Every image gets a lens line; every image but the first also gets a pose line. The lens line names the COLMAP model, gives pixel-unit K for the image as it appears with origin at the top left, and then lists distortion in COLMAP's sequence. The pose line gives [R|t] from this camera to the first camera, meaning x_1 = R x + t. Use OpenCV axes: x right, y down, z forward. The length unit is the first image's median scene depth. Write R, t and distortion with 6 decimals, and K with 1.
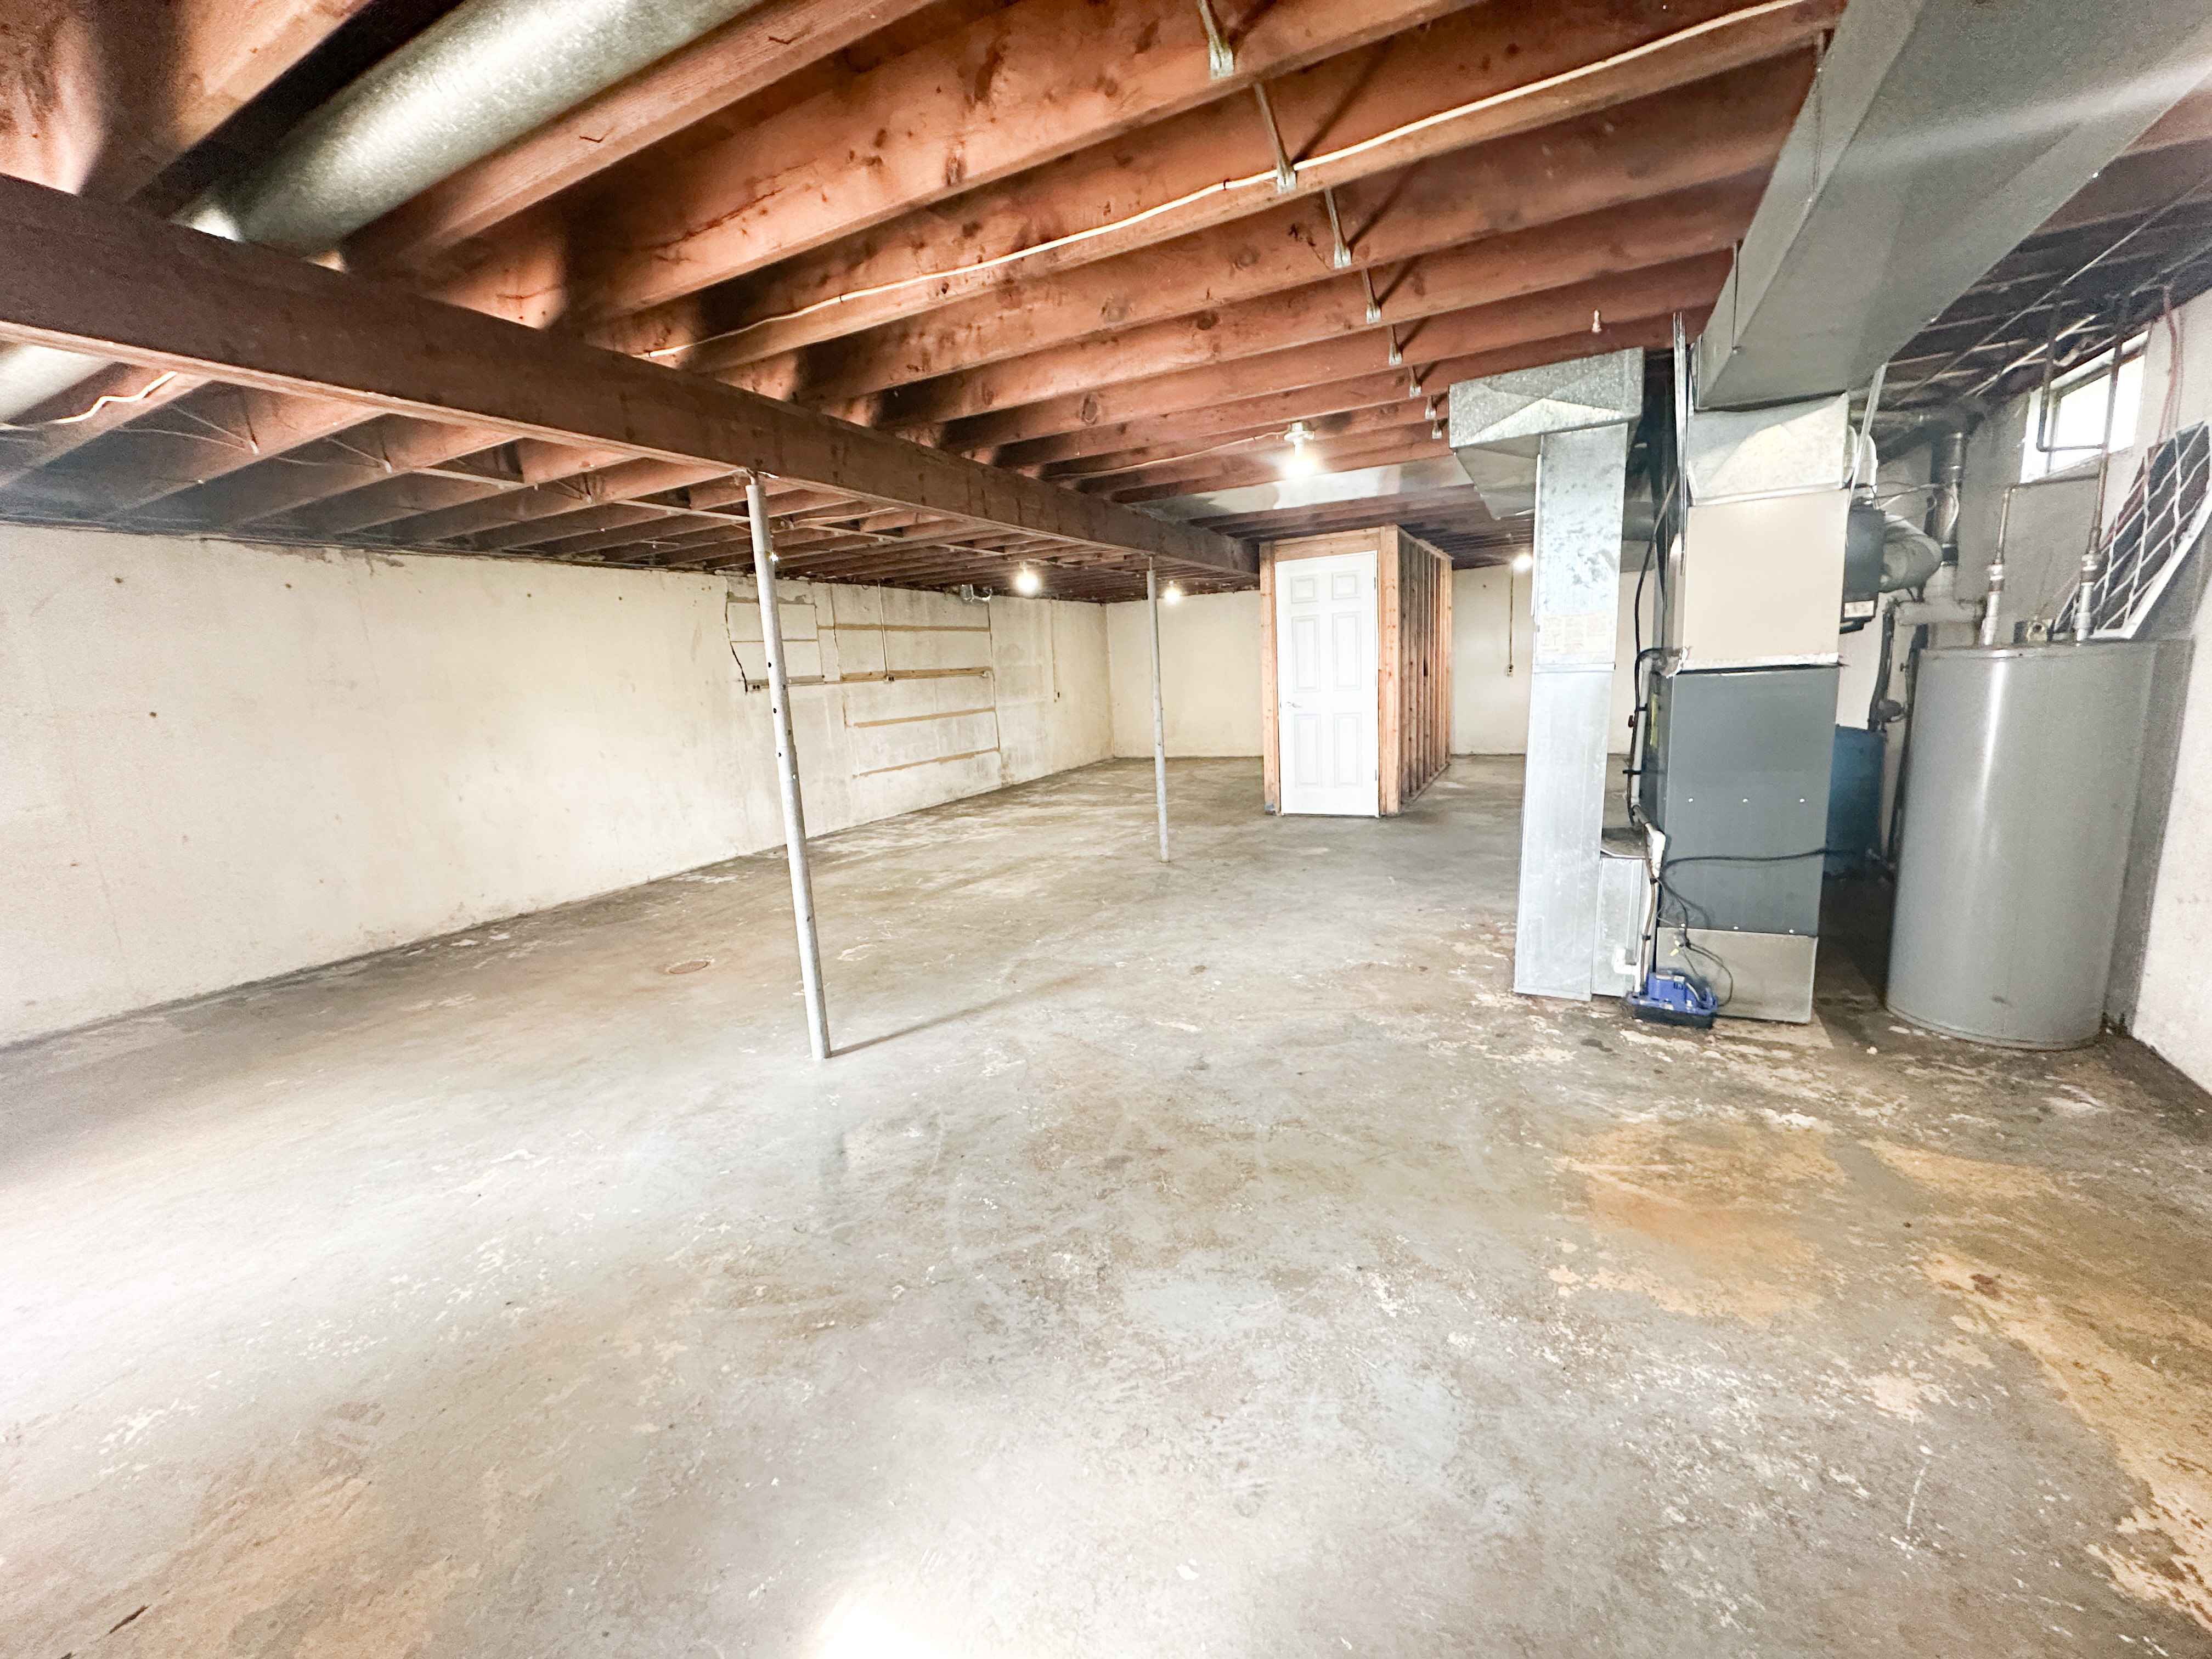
lens RADIAL K [[881.7, 0, 1108.3], [0, 881.7, 830.0], [0, 0, 1]] dist [0.001234, -0.000199]
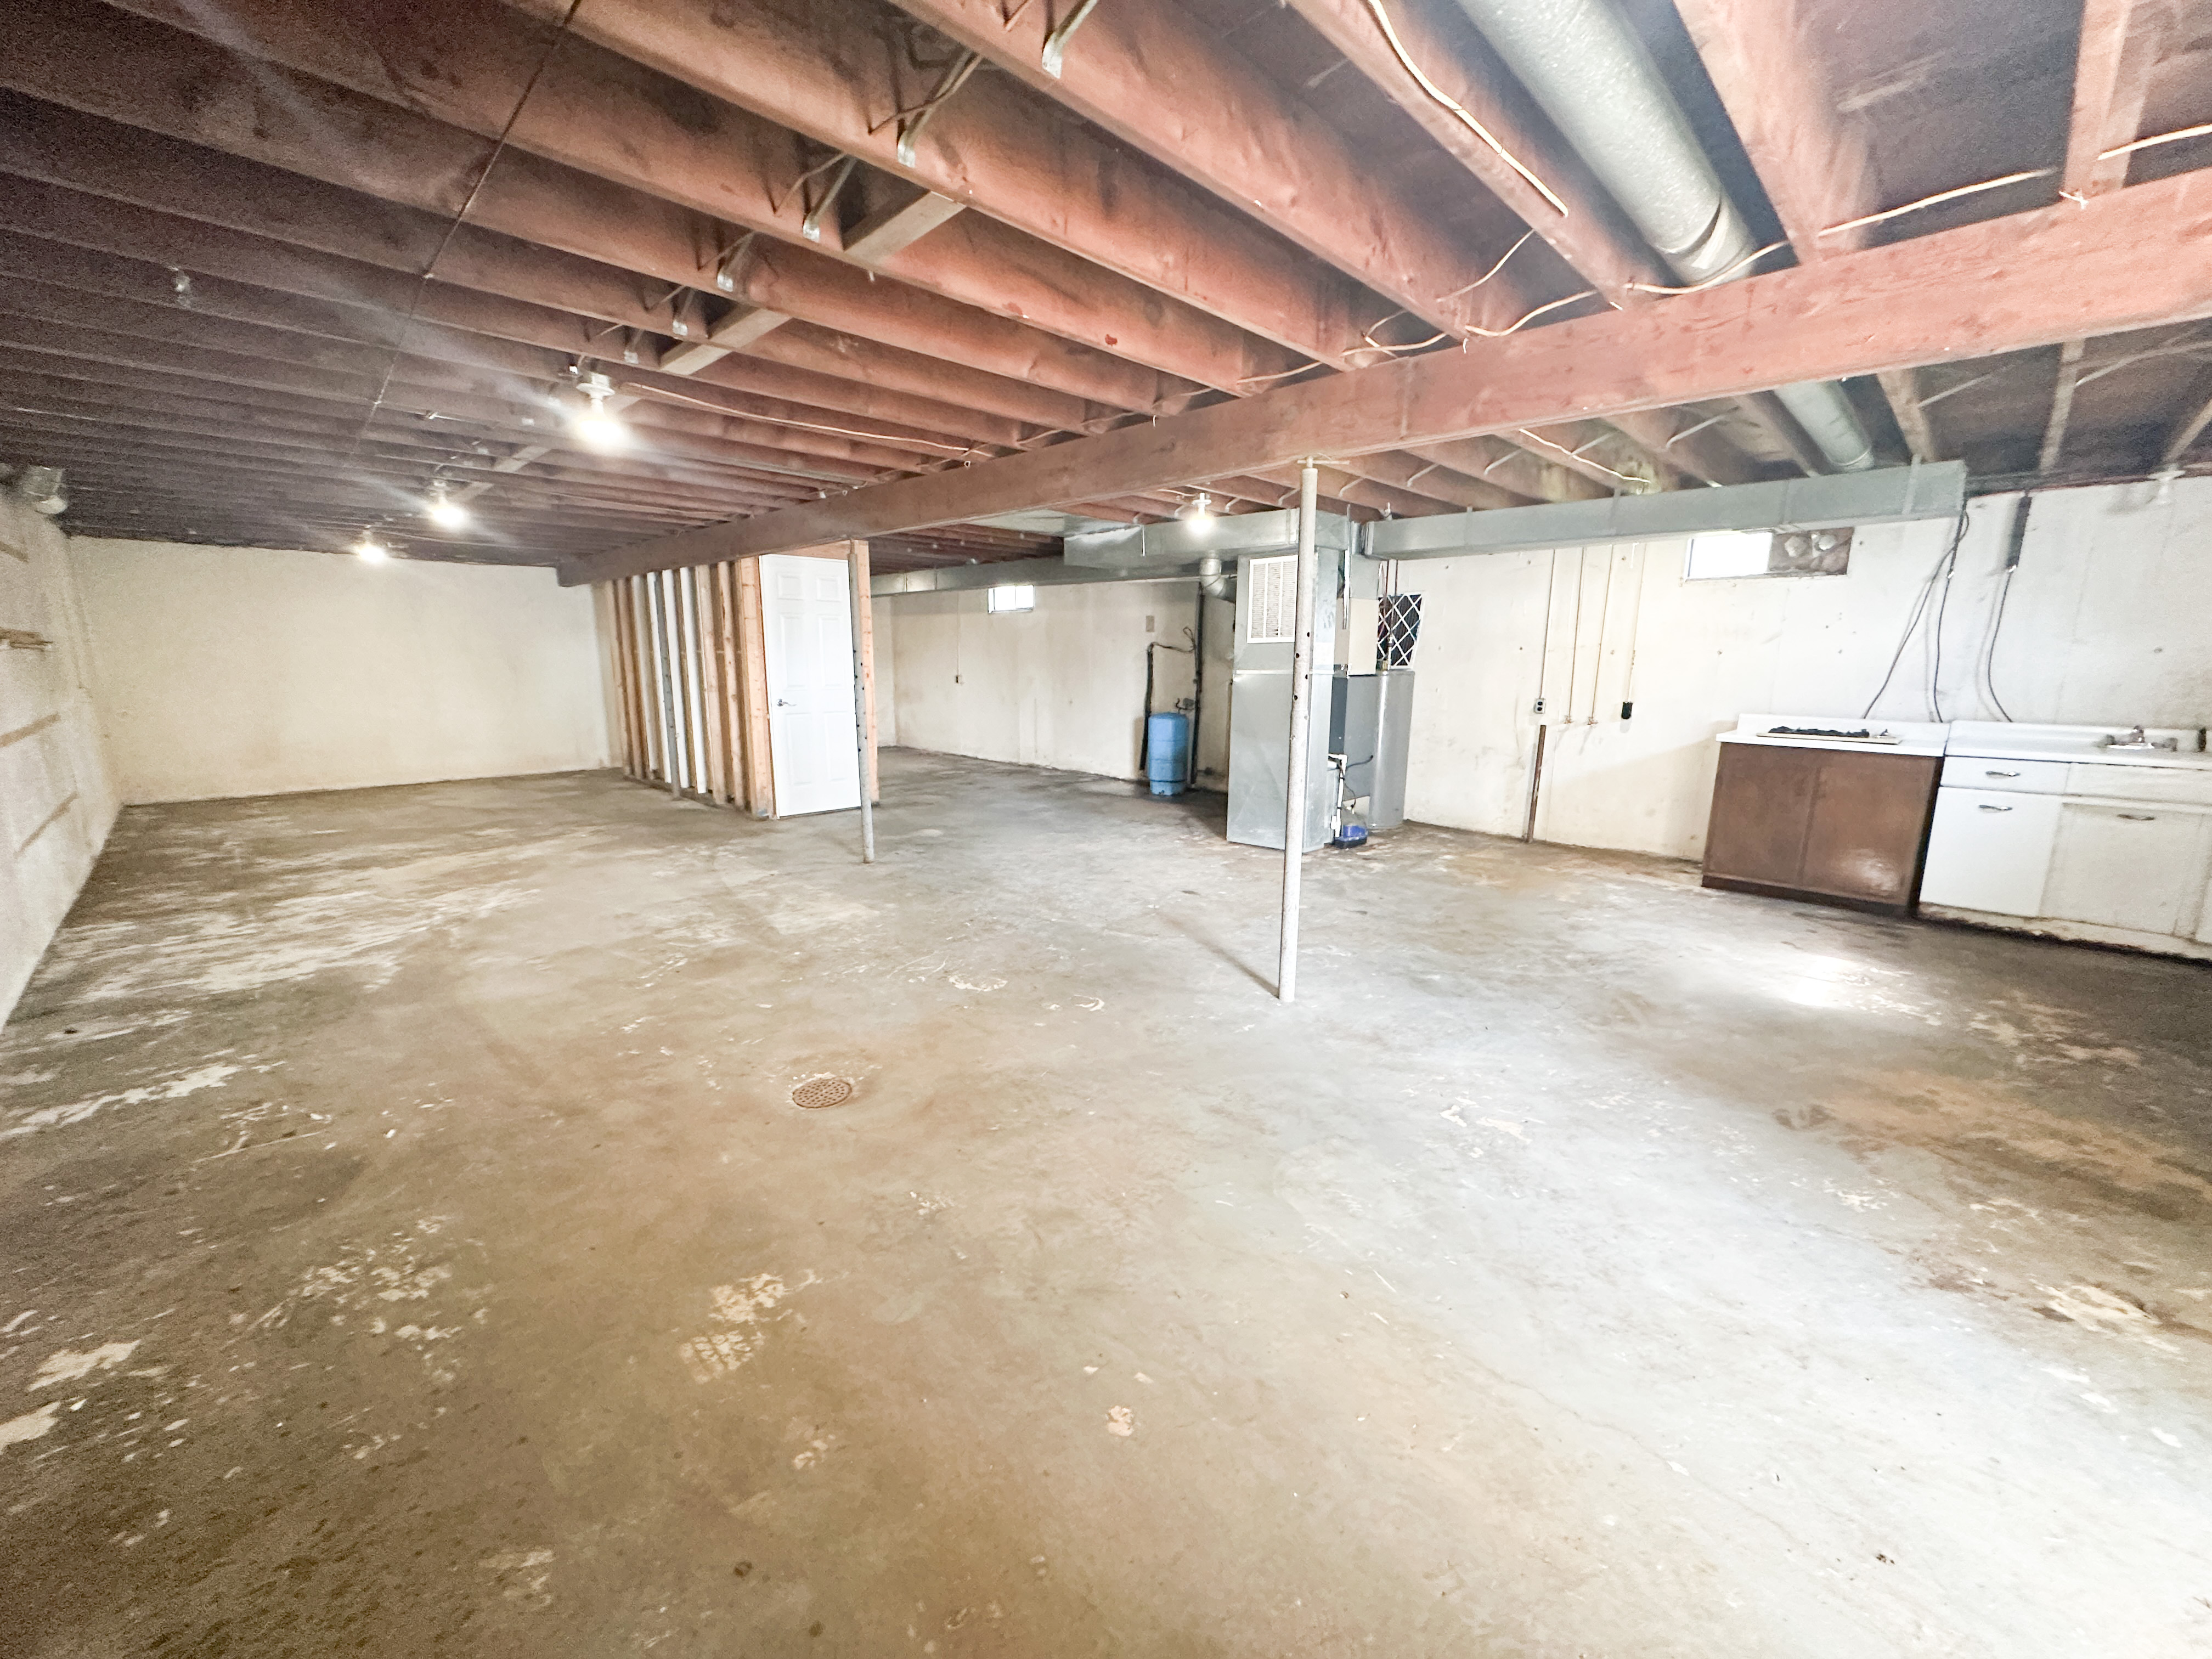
lens RADIAL K [[881.7, 0, 1107.7], [0, 881.7, 826.4], [0, 0, 1]] dist [0.001234, -0.000199]
pose [[0.300062, -0.119822, 0.946364, -1.299904], [0.149741, 0.985697, 0.077324, -0.063518], [-0.942094, 0.118508, 0.313712, 0.786916]]
